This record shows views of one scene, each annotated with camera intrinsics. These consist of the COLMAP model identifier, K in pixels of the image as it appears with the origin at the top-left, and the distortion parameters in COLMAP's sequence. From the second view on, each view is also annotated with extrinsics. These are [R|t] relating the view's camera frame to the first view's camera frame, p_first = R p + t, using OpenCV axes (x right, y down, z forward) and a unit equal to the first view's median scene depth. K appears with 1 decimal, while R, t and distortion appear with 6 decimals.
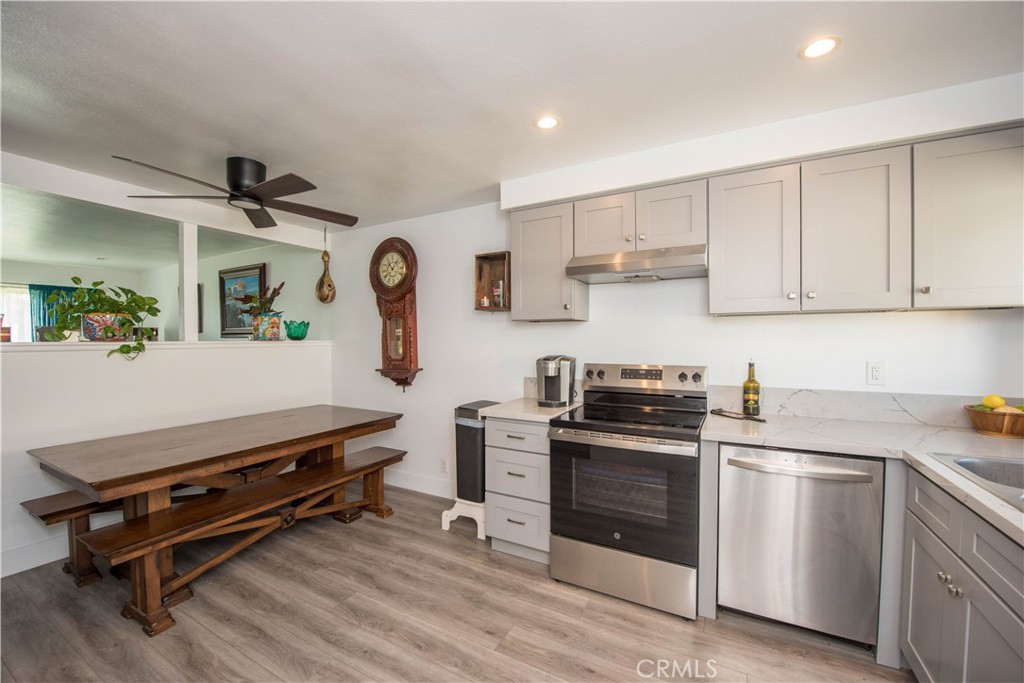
lens RADIAL K [[416.2, 0, 514.1], [0, 416.2, 348.9], [0, 0, 1]] dist [-0.001159, -0.000105]
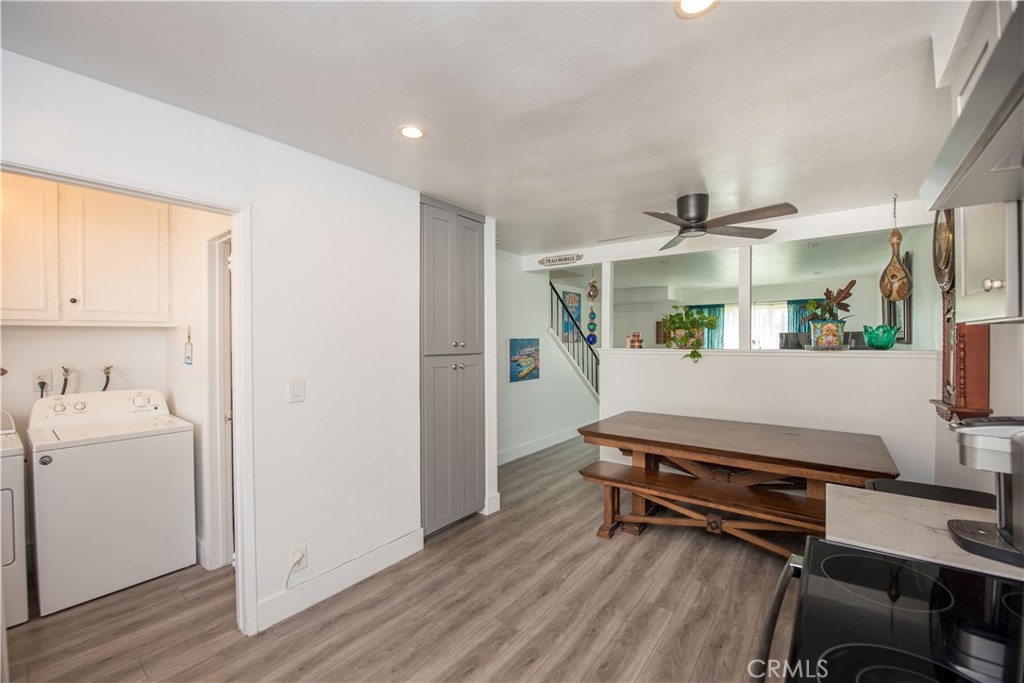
lens RADIAL K [[422.5, 0, 512.0], [0, 422.5, 341.5], [0, 0, 1]] dist [-0.017092, -0.000294]
pose [[-0.151213, 0.010724, -0.988443, 0.547351], [-0.017724, 0.999751, 0.013558, -0.052204], [0.988342, 0.019569, -0.150985, 0.636837]]
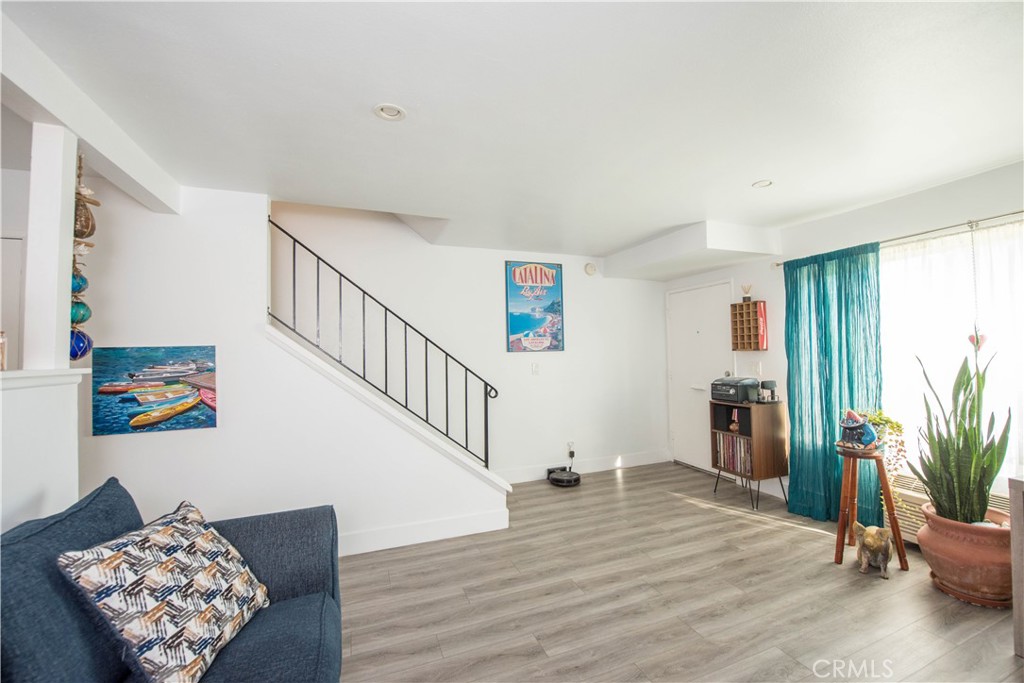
lens RADIAL K [[411.3, 0, 514.0], [0, 411.3, 337.8], [0, 0, 1]] dist [-0.018925, -0.000017]
pose [[-0.641696, -0.005491, -0.766939, -1.046552], [0.007058, 0.999890, -0.013065, -0.043254], [0.766927, -0.013797, -0.641586, 1.534673]]
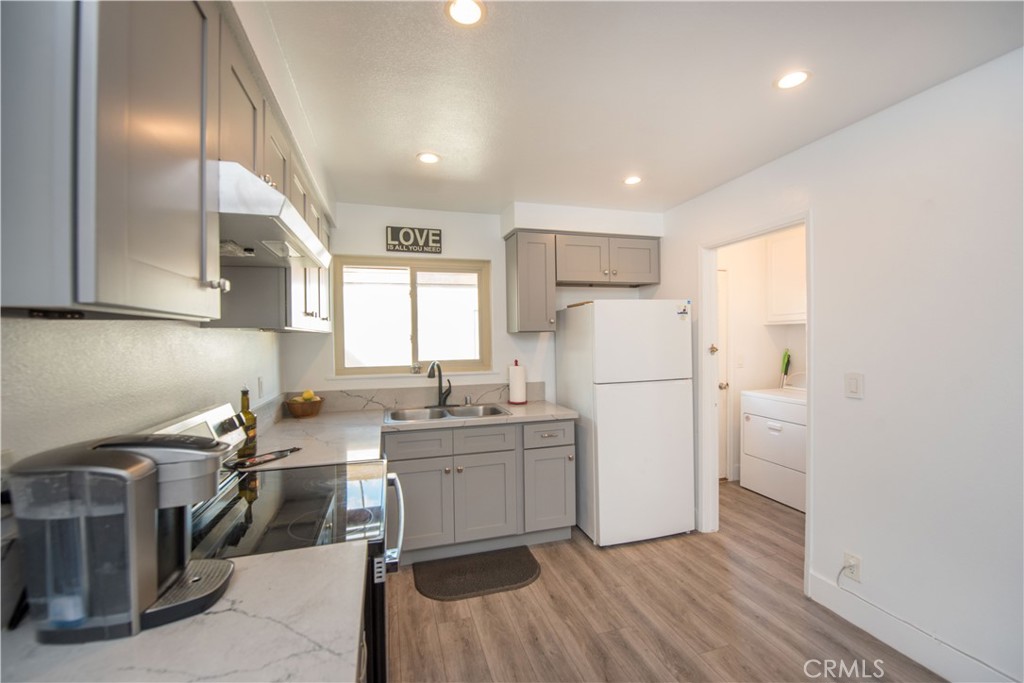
lens RADIAL K [[415.6, 0, 508.2], [0, 415.6, 343.1], [0, 0, 1]] dist [-0.020844, -0.000075]
pose [[-0.704698, 0.005666, 0.709485, -0.304110], [0.031990, 0.999205, 0.023795, -0.052530], [-0.708786, 0.039465, -0.704319, 1.071368]]
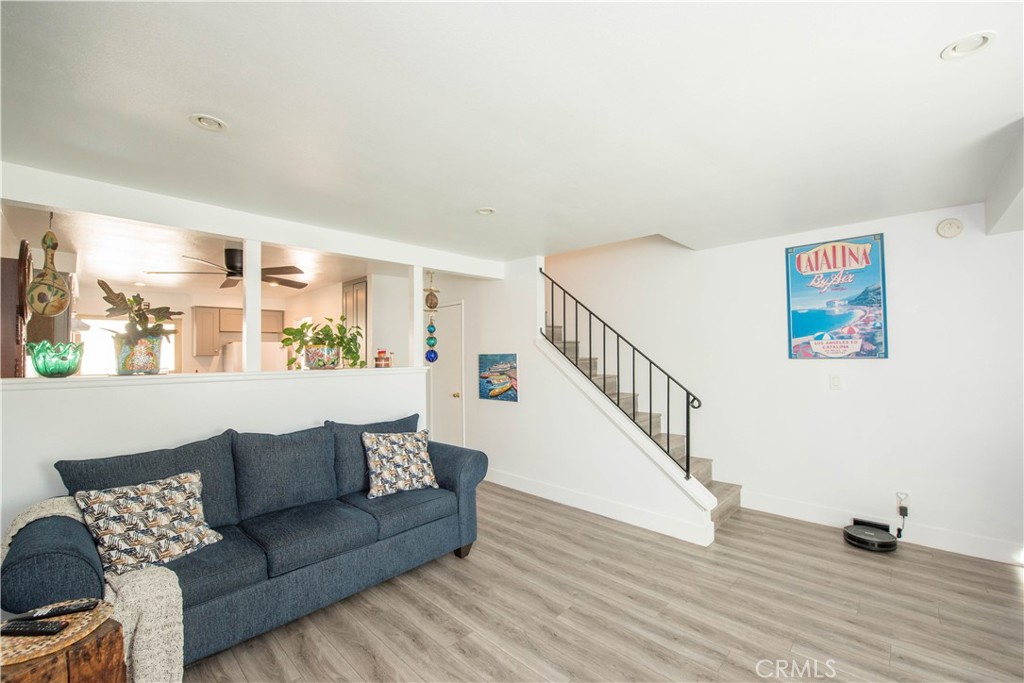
lens RADIAL K [[411.0, 0, 539.4], [0, 411.0, 345.3], [0, 0, 1]] dist [-0.021331, -0.000101]
pose [[-0.975648, 0.024153, 0.218008, -1.716015], [0.024946, 0.999688, 0.000885, -0.071830], [-0.217918, 0.006302, -0.975947, 1.915035]]
